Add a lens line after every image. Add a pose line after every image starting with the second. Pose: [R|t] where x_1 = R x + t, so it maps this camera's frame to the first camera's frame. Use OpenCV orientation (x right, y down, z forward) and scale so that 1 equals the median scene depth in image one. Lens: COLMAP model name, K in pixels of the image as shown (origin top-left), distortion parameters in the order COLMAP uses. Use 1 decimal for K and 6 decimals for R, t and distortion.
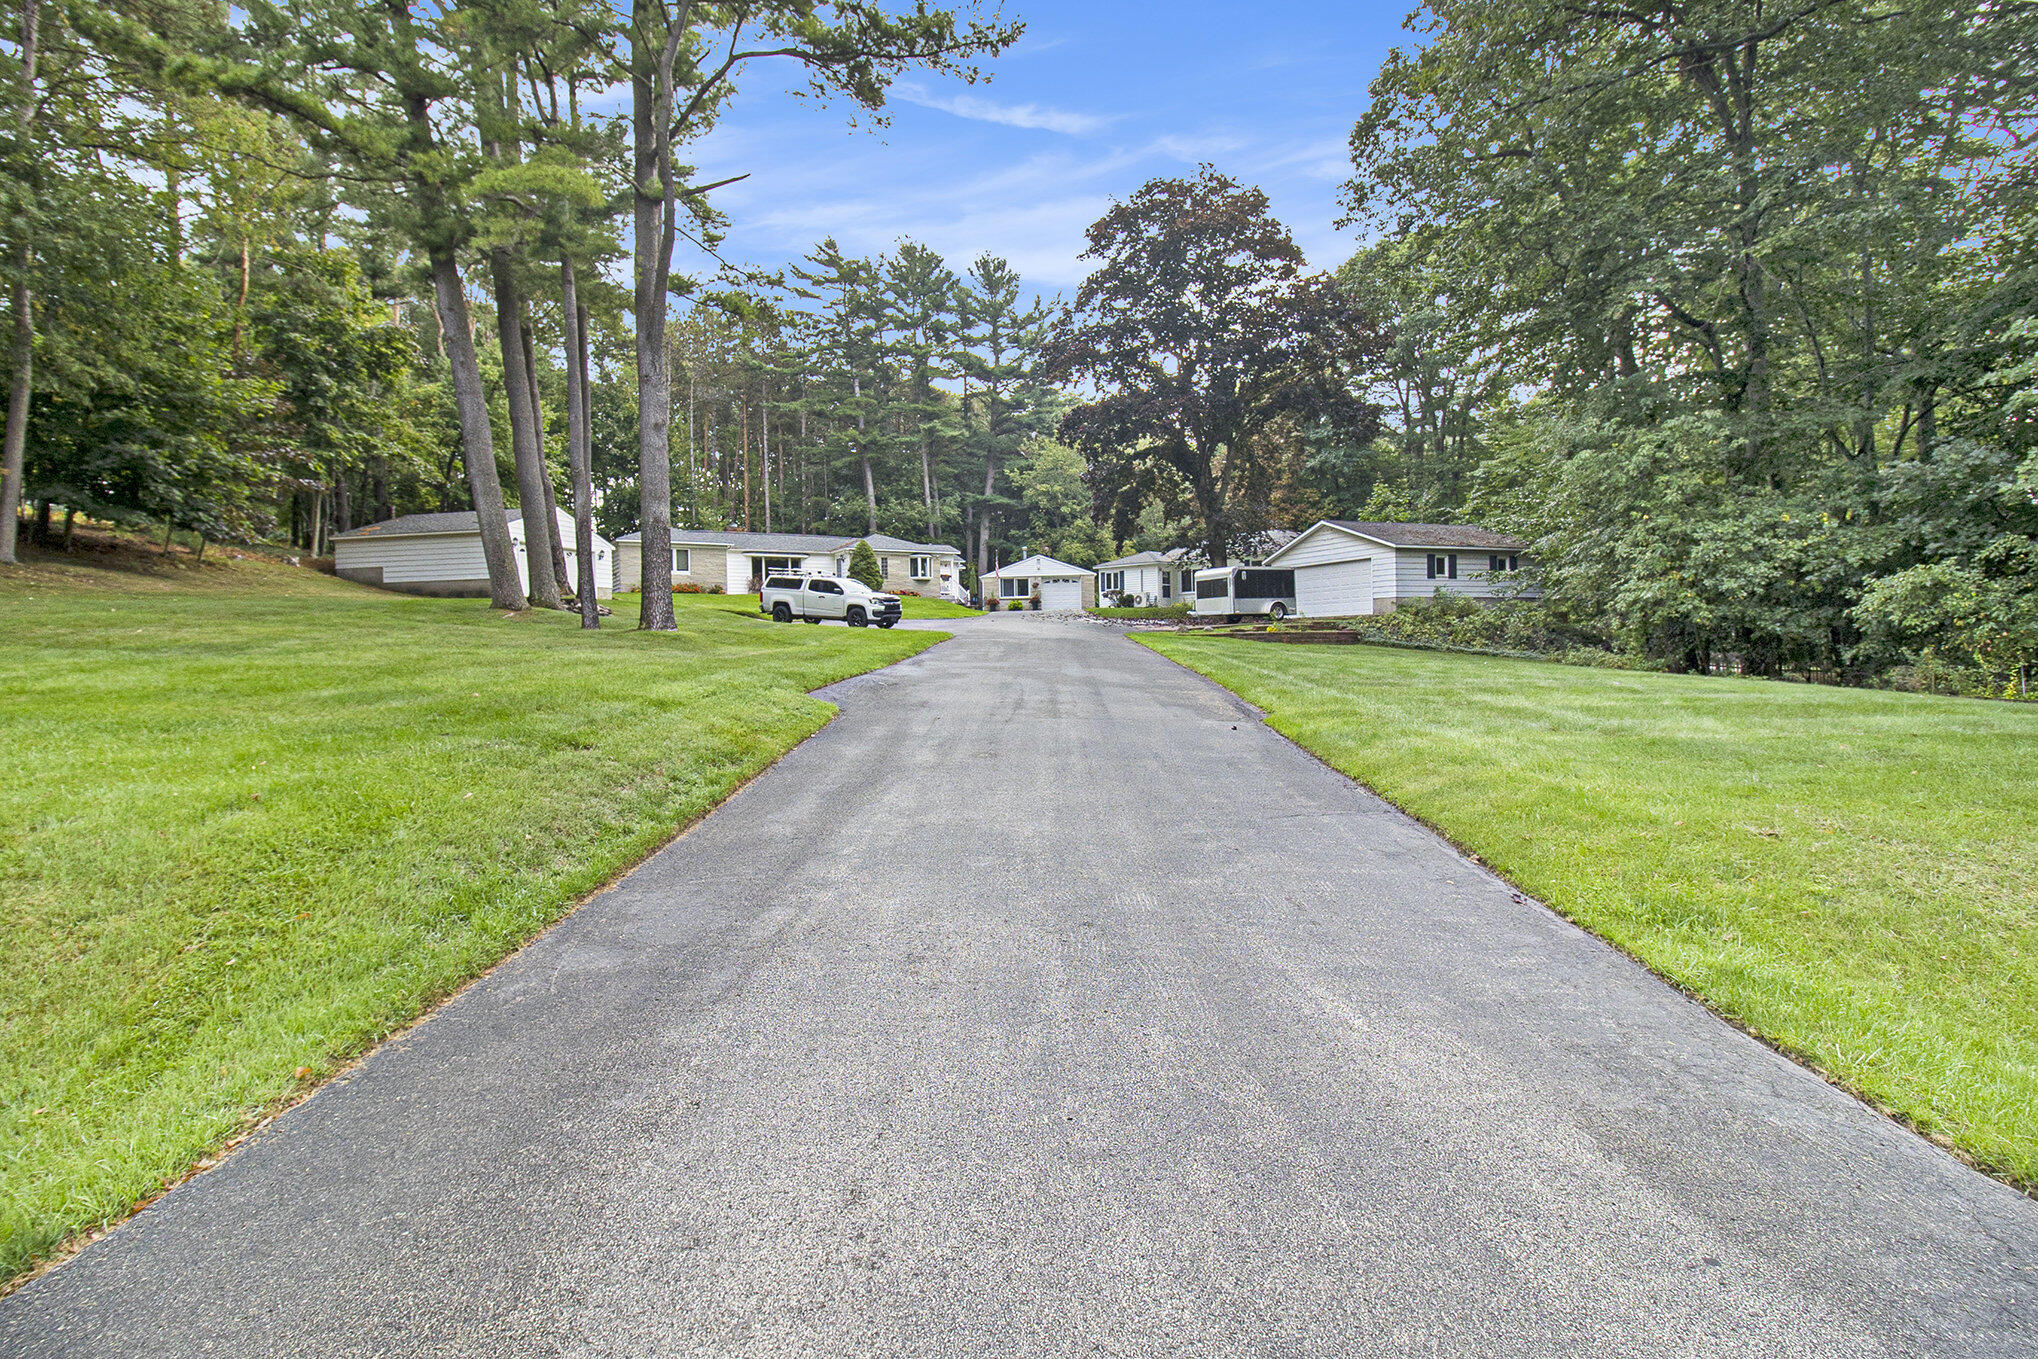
lens RADIAL K [[994.5, 0, 1021.1], [0, 994.5, 642.3], [0, 0, 1]] dist [0.000298, -0.012279]
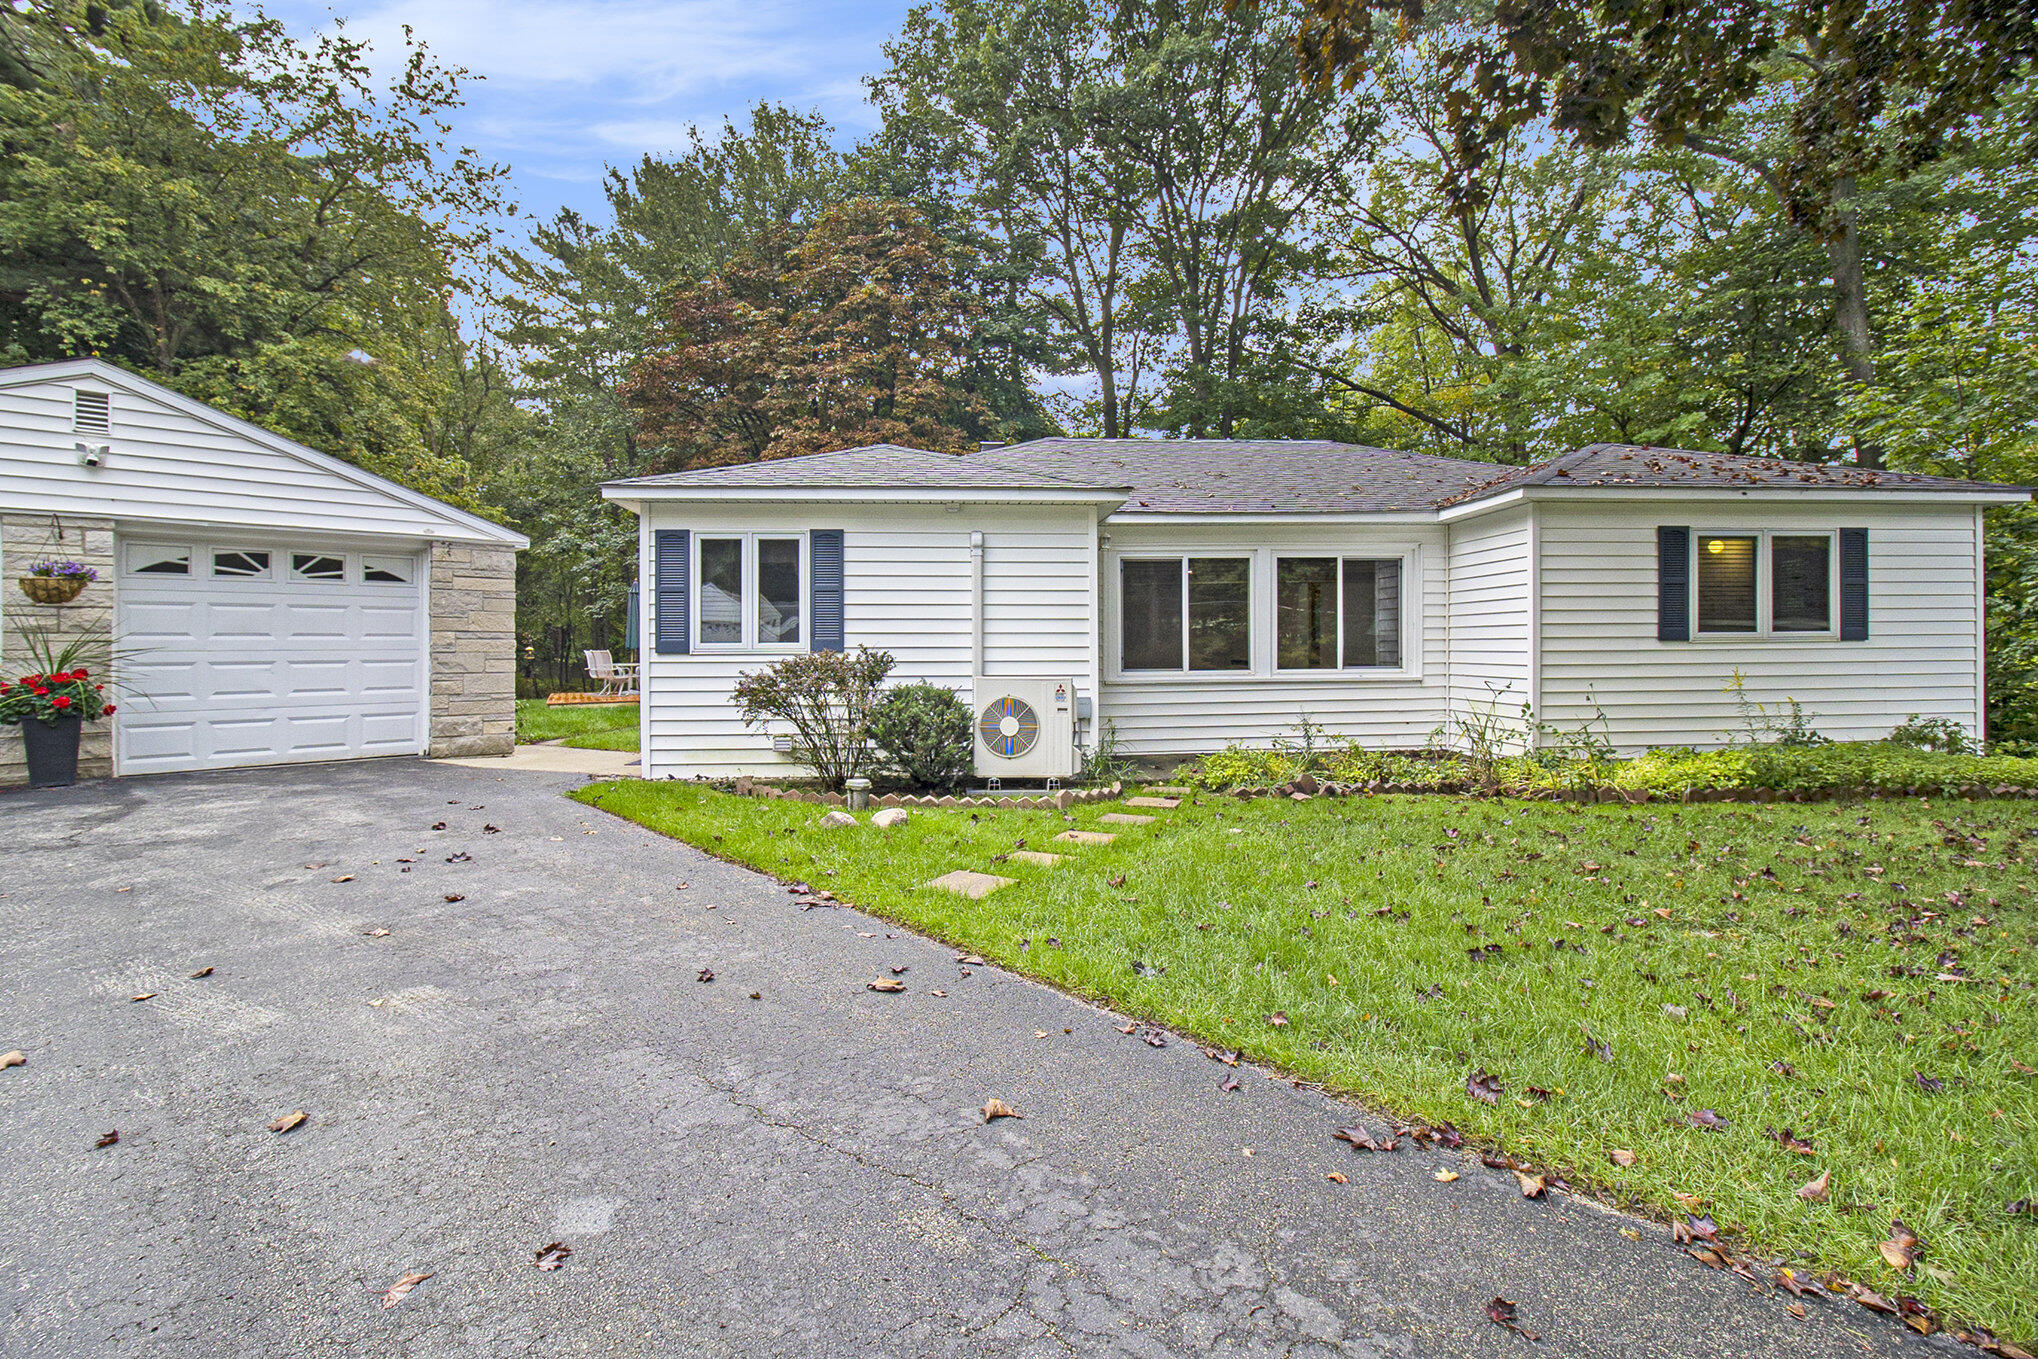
lens RADIAL K [[994.5, 0, 1021.1], [0, 994.5, 642.3], [0, 0, 1]] dist [0.000298, -0.012279]
pose [[0.697903, 0.020776, 0.715891, 0.010607], [-0.008165, 0.999745, -0.021053, -0.046441], [-0.716146, 0.008847, 0.697894, 0.790088]]
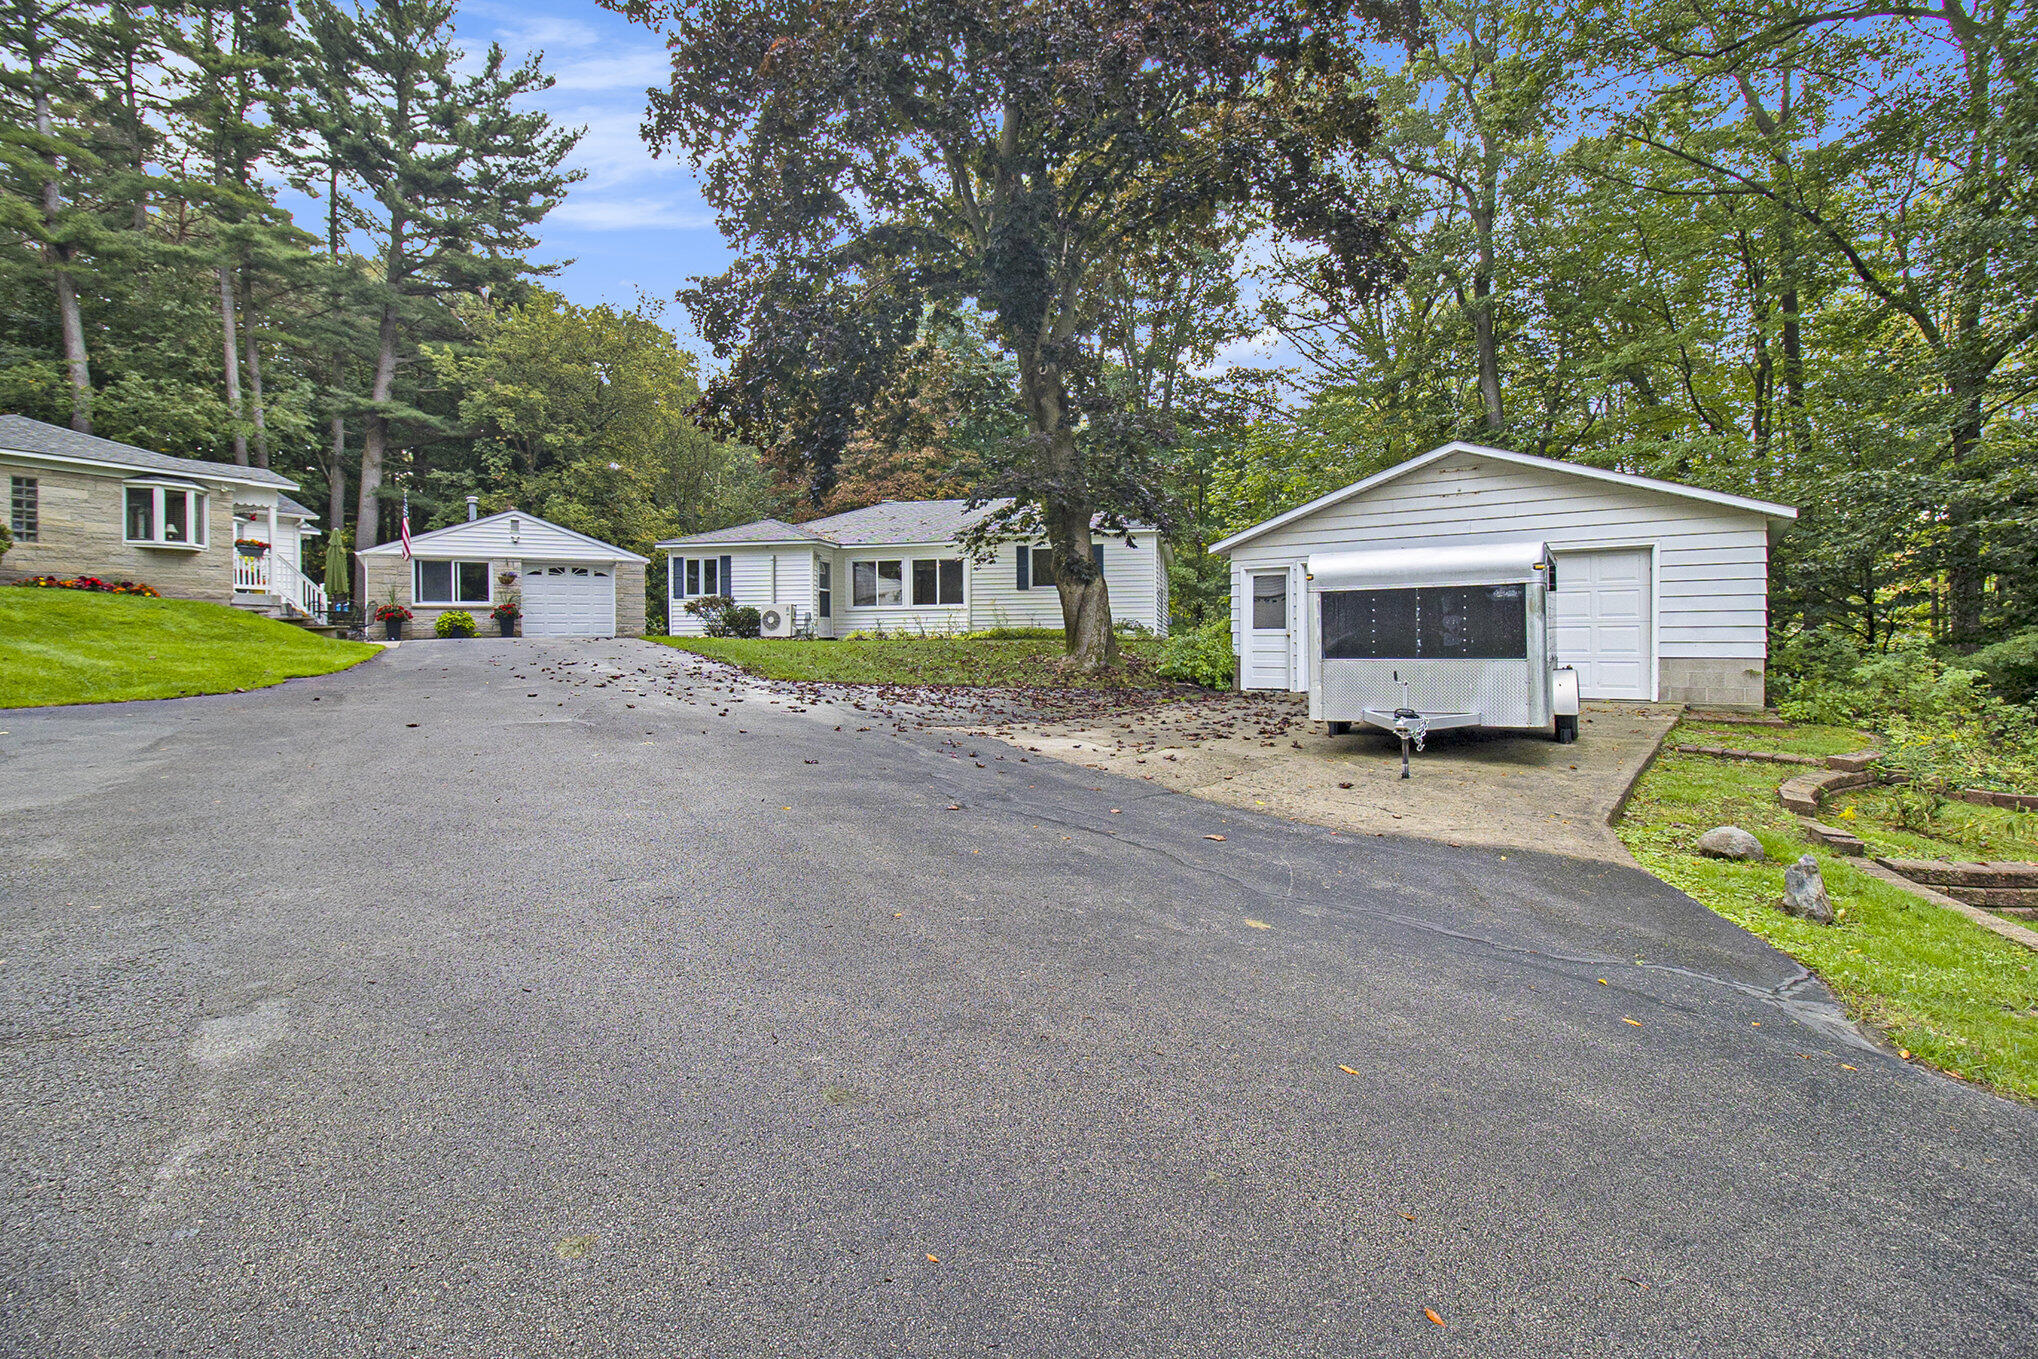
lens RADIAL K [[994.5, 0, 1021.1], [0, 994.5, 642.3], [0, 0, 1]] dist [0.000298, -0.012279]
pose [[0.855247, 0.011024, 0.518104, -0.017921], [-0.008114, 0.999936, -0.007882, -0.026430], [-0.518158, 0.002537, 0.855281, 0.484782]]
